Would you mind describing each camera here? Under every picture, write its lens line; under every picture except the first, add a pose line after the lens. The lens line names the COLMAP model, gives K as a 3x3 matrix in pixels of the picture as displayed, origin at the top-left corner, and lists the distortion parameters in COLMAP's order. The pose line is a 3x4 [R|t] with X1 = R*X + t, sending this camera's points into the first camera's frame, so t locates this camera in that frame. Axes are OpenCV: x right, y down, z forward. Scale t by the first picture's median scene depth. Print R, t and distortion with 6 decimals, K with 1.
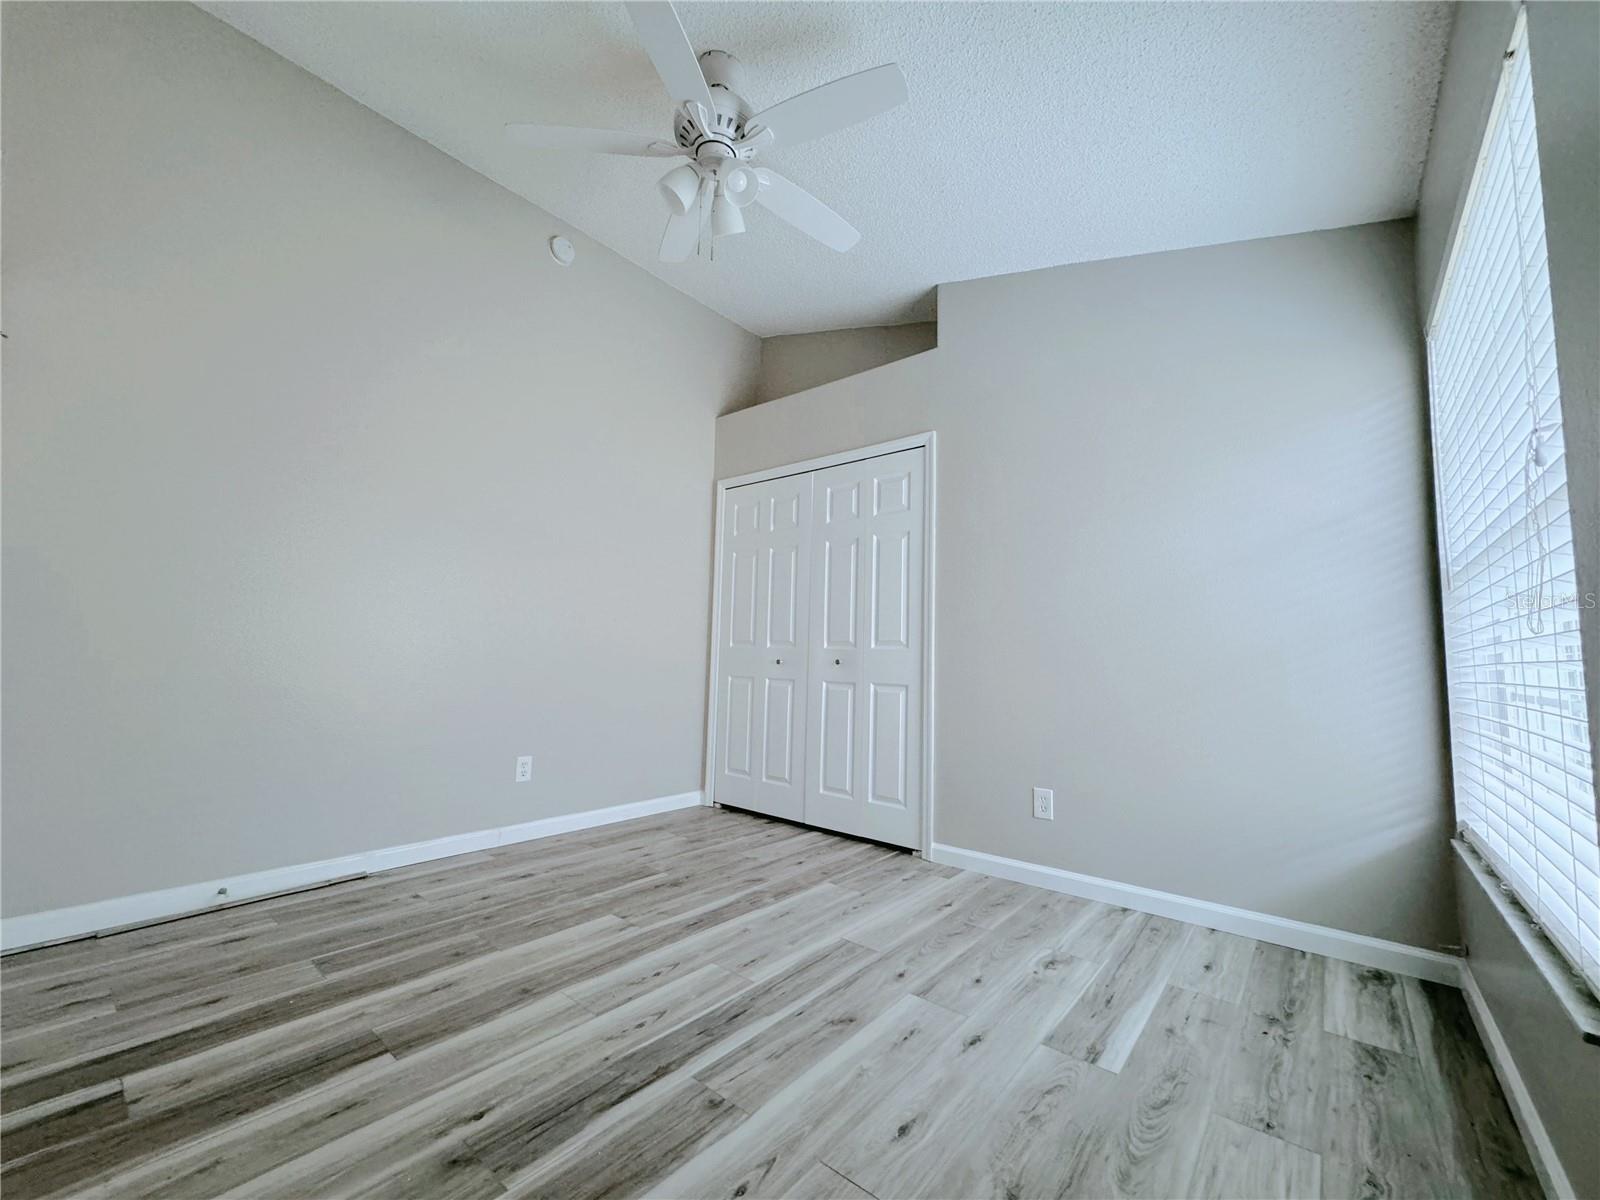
lens RADIAL K [[633.9, 0, 799.5], [0, 633.9, 595.2], [0, 0, 1]] dist [-0.003992, 0.000065]
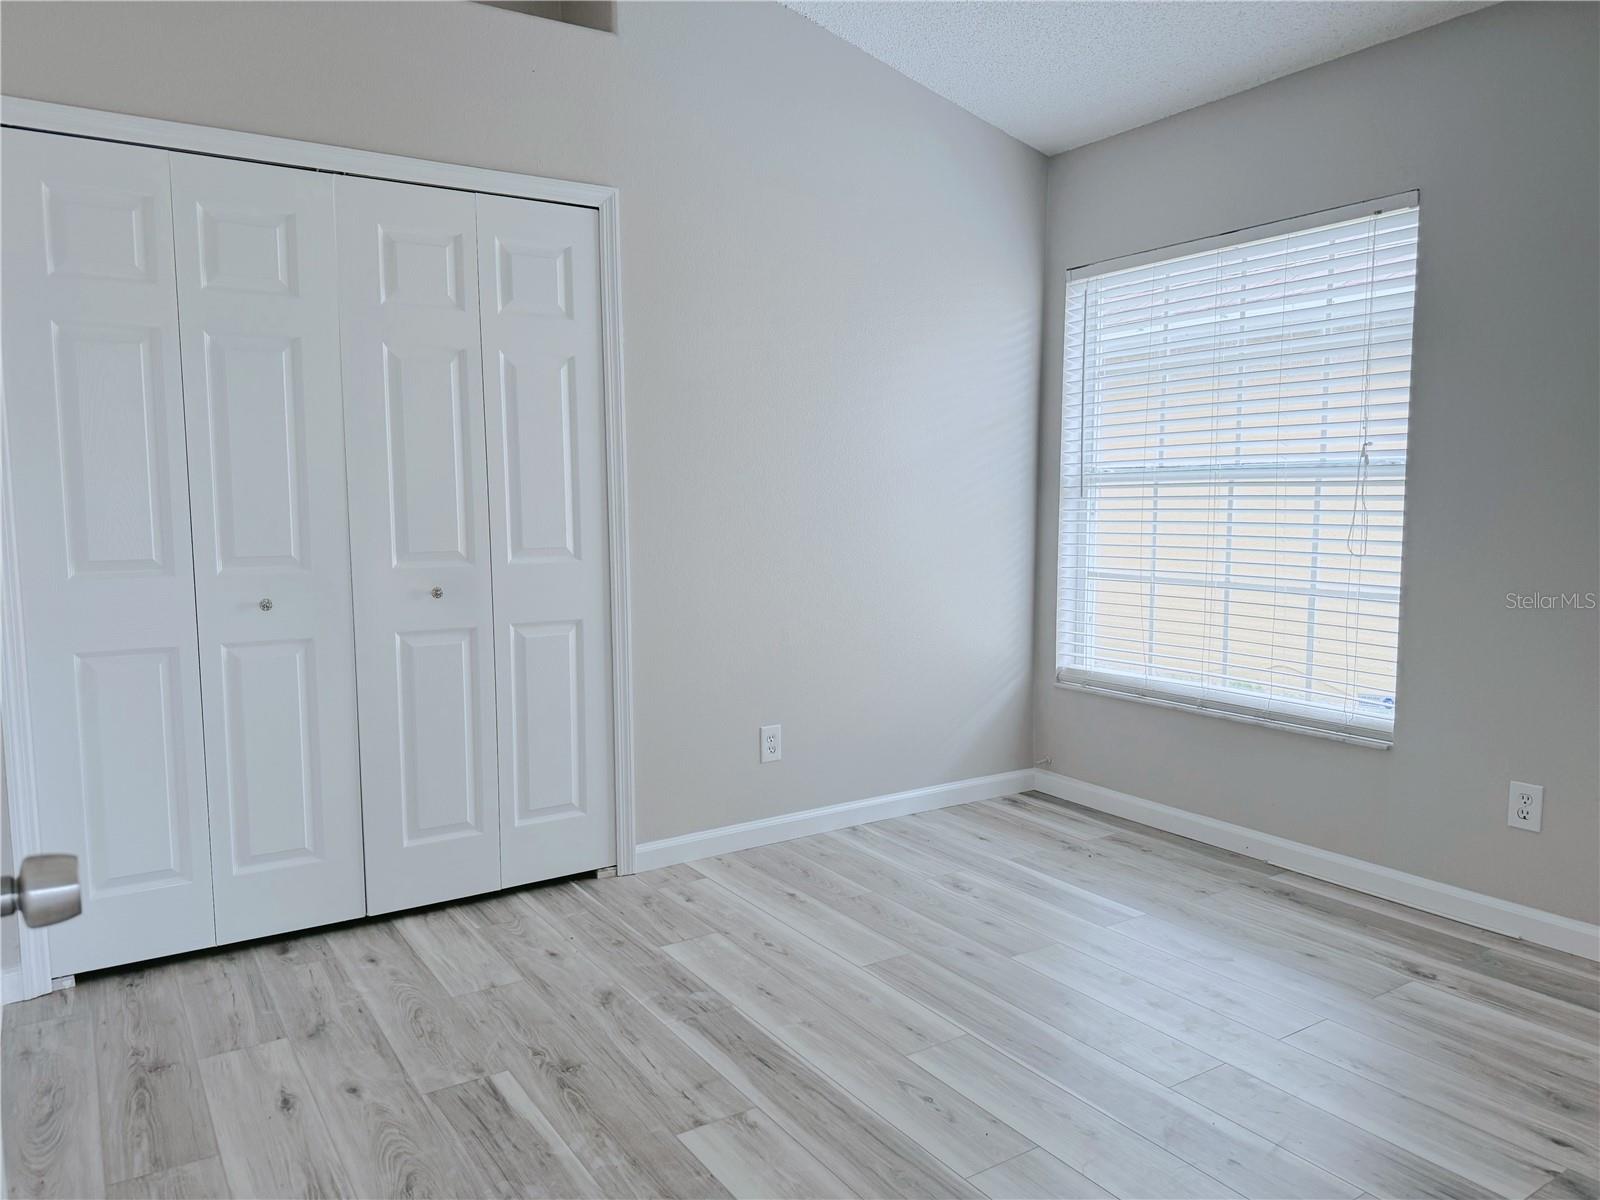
lens RADIAL K [[1114.0, 0, 798.5], [0, 1114.0, 601.7], [0, 0, 1]] dist [0.064268, -0.083927]
pose [[0.302069, -0.118951, 0.945836, -0.959835], [-0.081961, 0.985270, 0.150086, -0.065396], [-0.949756, -0.122858, 0.287870, 0.611976]]
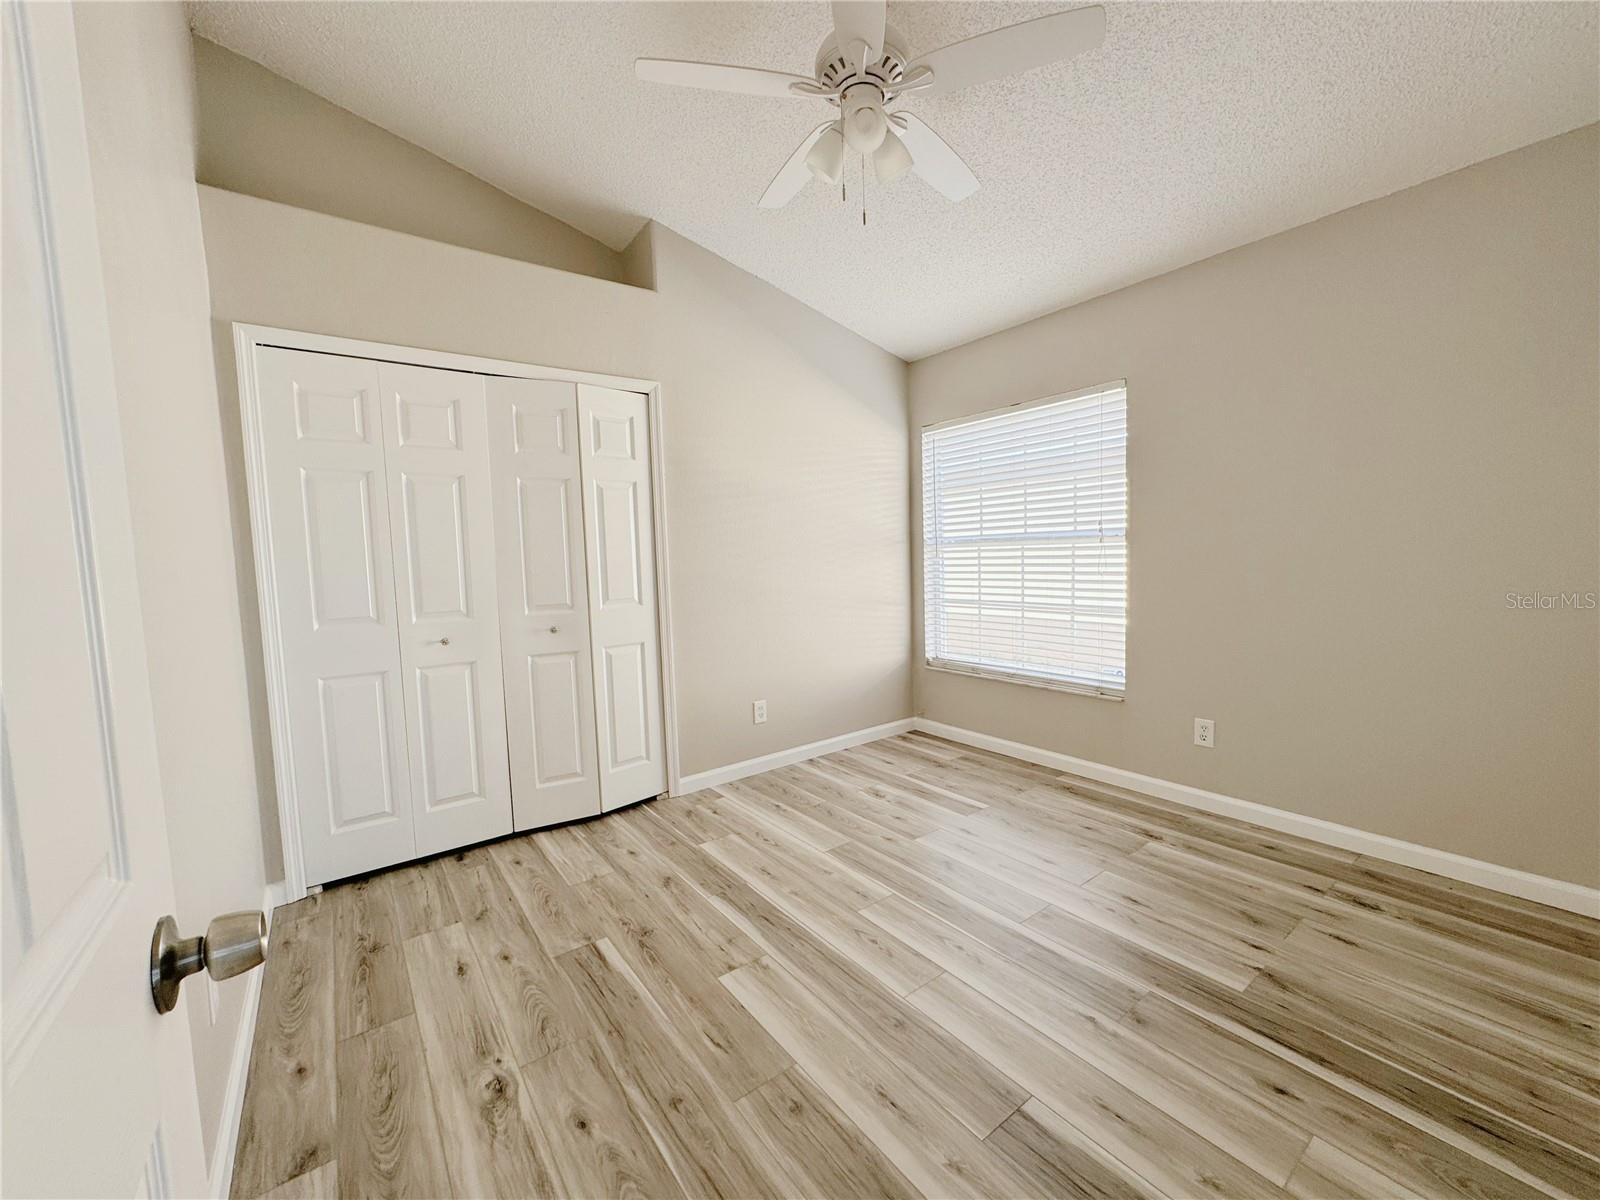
lens RADIAL K [[633.9, 0, 802.4], [0, 633.9, 595.4], [0, 0, 1]] dist [-0.003992, 0.000065]
pose [[0.237907, -0.099261, 0.966203, -0.889465], [-0.059057, 0.991446, 0.116396, -0.074528], [-0.969491, -0.084752, 0.230010, 0.661589]]
